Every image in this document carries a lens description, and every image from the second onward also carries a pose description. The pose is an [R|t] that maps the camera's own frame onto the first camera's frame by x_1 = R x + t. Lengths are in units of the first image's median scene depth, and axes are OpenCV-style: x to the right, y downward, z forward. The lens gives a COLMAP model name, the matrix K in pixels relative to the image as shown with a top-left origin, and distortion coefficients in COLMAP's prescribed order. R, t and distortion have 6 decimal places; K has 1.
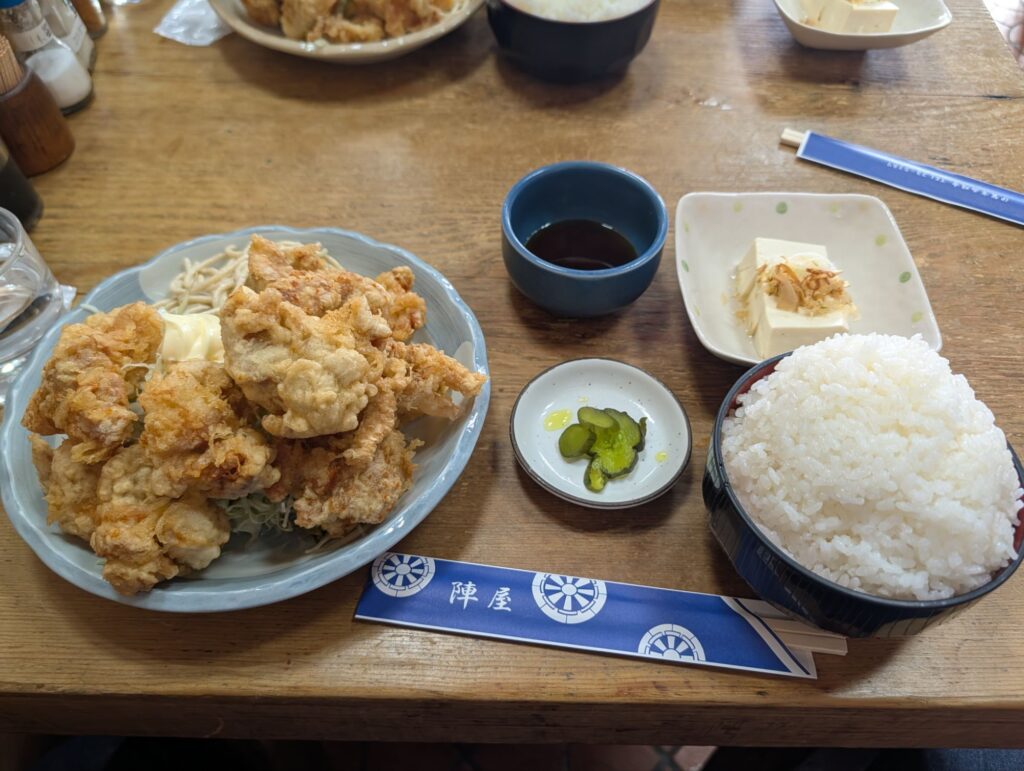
lens RADIAL K [[712.3, 0, 512.0], [0, 712.3, 385.5], [0, 0, 1]] dist [0.000821, 0.005218]
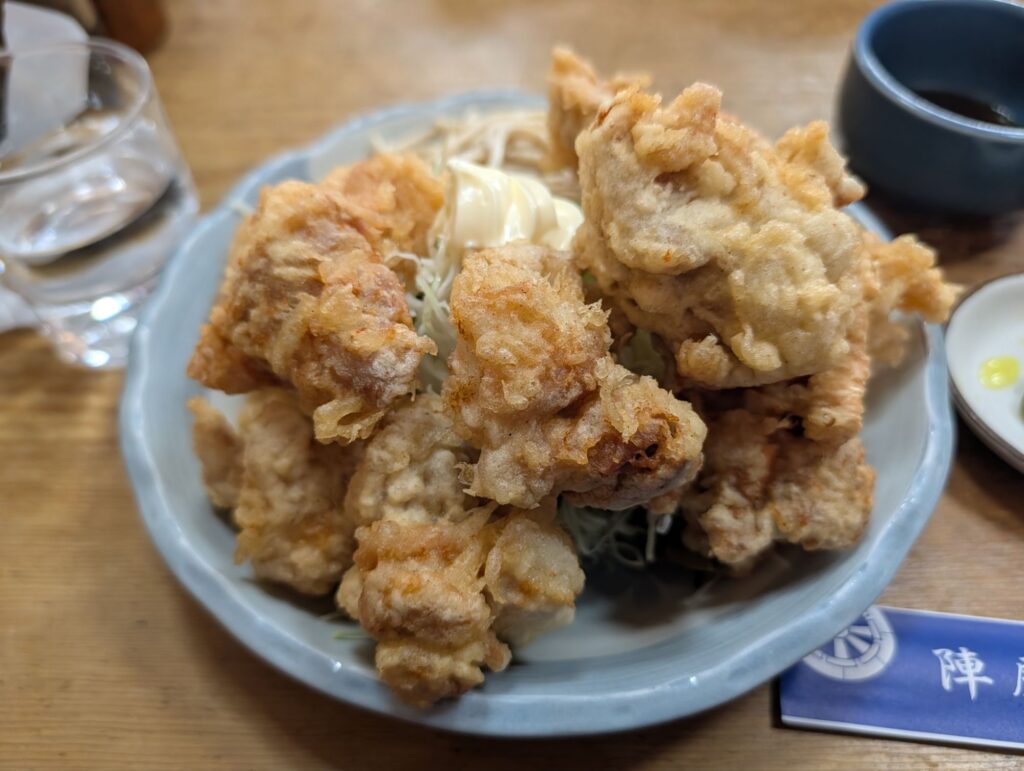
lens RADIAL K [[708.4, 0, 512.0], [0, 708.4, 385.5], [0, 0, 1]] dist [-0.007863, -0.006592]
pose [[0.999765, -0.020997, -0.005307, -0.470666], [0.020934, 0.999712, -0.011728, 0.077553], [0.005552, 0.011614, 0.999917, 0.507171]]
